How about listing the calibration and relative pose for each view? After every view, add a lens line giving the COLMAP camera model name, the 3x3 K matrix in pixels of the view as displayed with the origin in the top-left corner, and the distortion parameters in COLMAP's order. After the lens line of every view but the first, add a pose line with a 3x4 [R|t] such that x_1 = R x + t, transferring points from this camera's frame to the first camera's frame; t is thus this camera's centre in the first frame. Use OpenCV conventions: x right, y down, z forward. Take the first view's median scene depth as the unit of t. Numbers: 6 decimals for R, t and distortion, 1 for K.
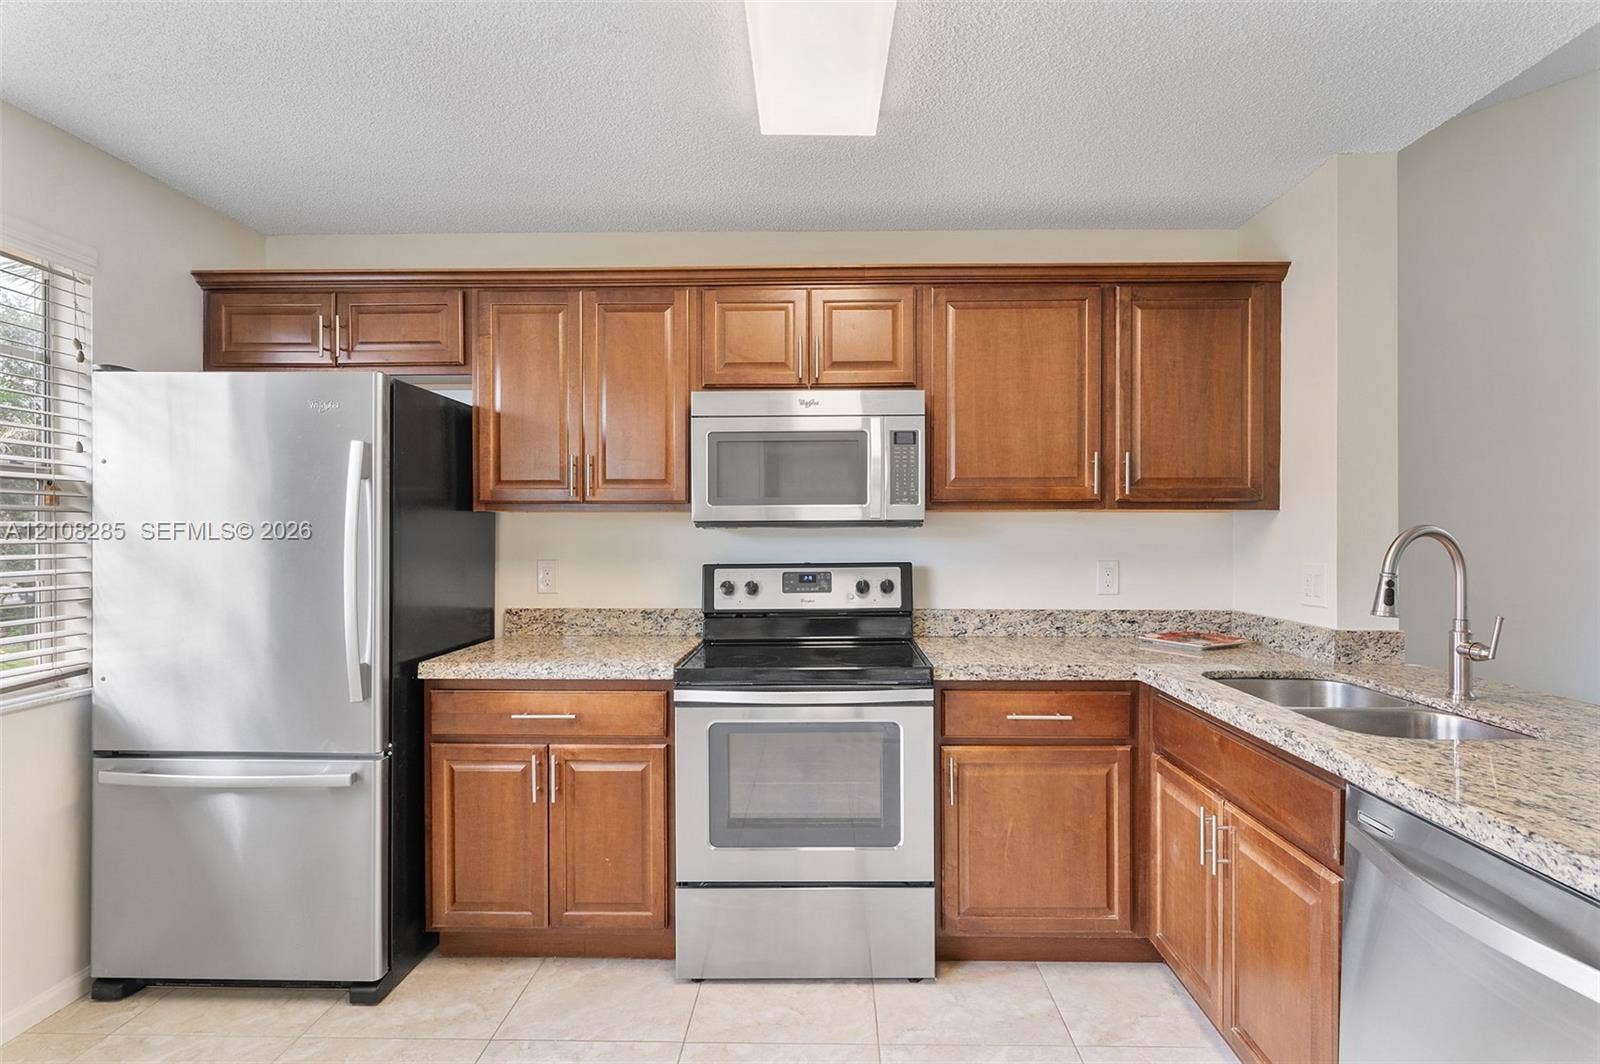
lens RADIAL K [[801.9, 0, 792.5], [0, 801.9, 534.4], [0, 0, 1]] dist [-0.022609, 0.000157]
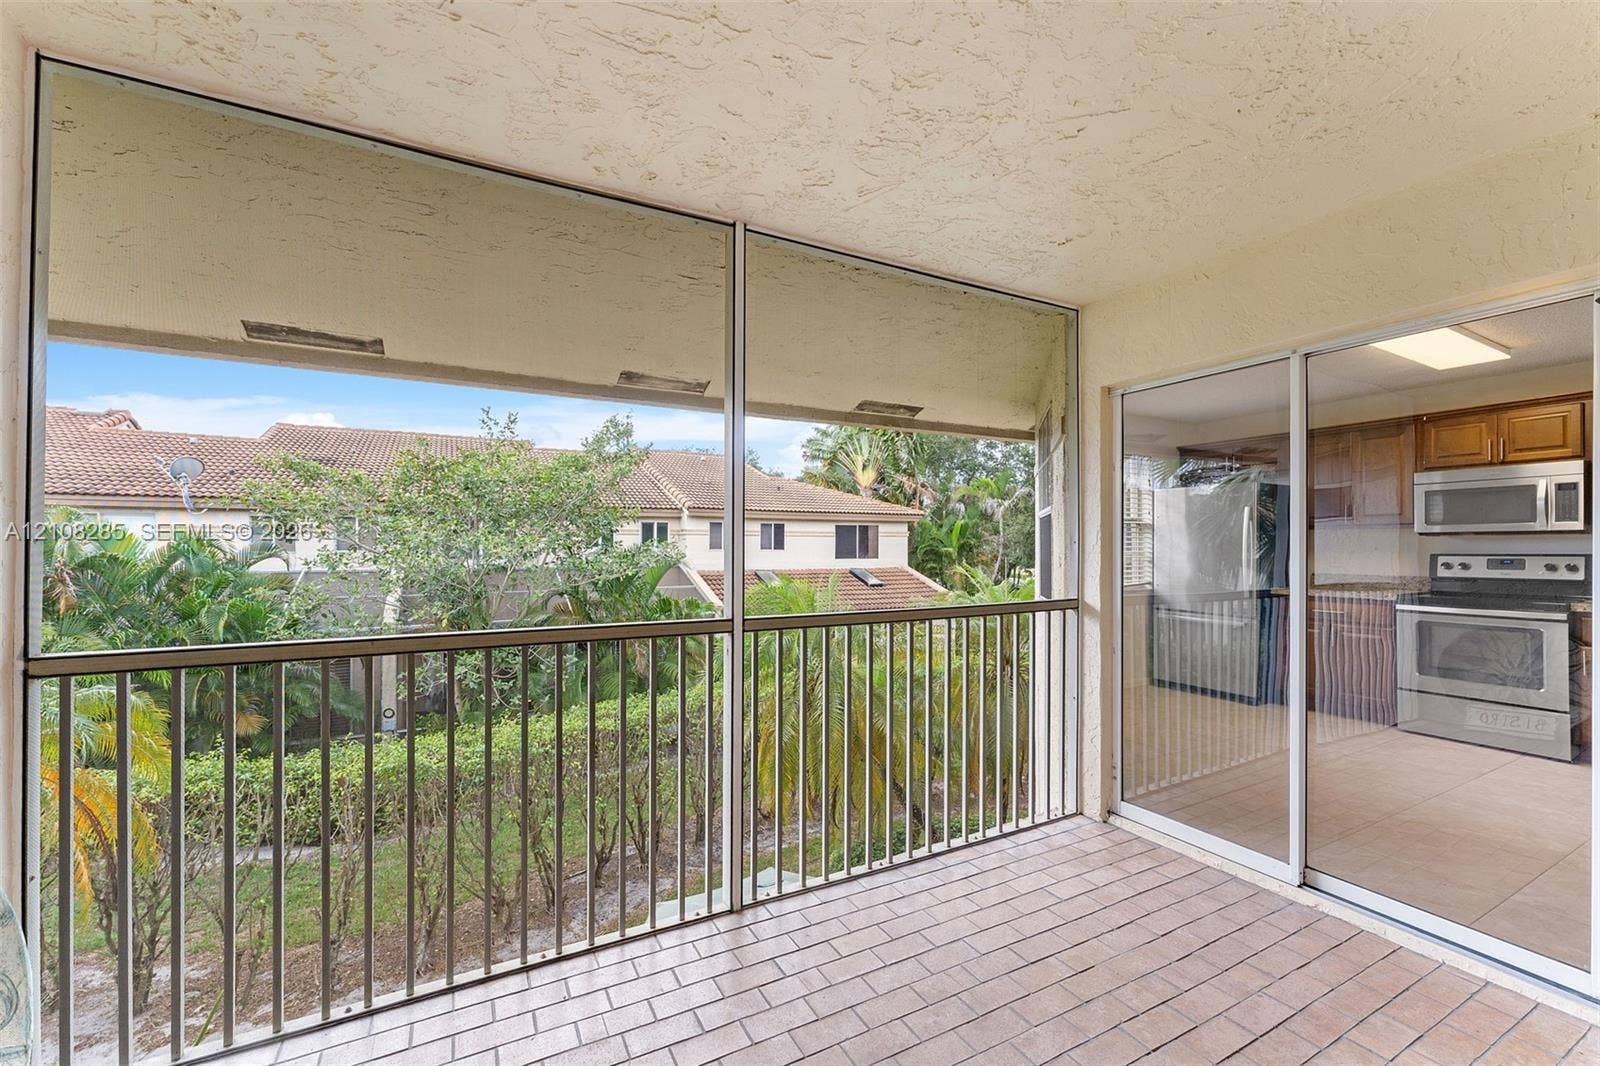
lens RADIAL K [[636.4, 0, 795.9], [0, 636.4, 539.9], [0, 0, 1]] dist [0.000836, 0.000217]
pose [[0.493025, -0.004479, -0.870003, 0.532473], [0.001956, 0.999990, -0.004039, 0.006003], [0.870013, 0.000289, 0.493029, -1.270681]]
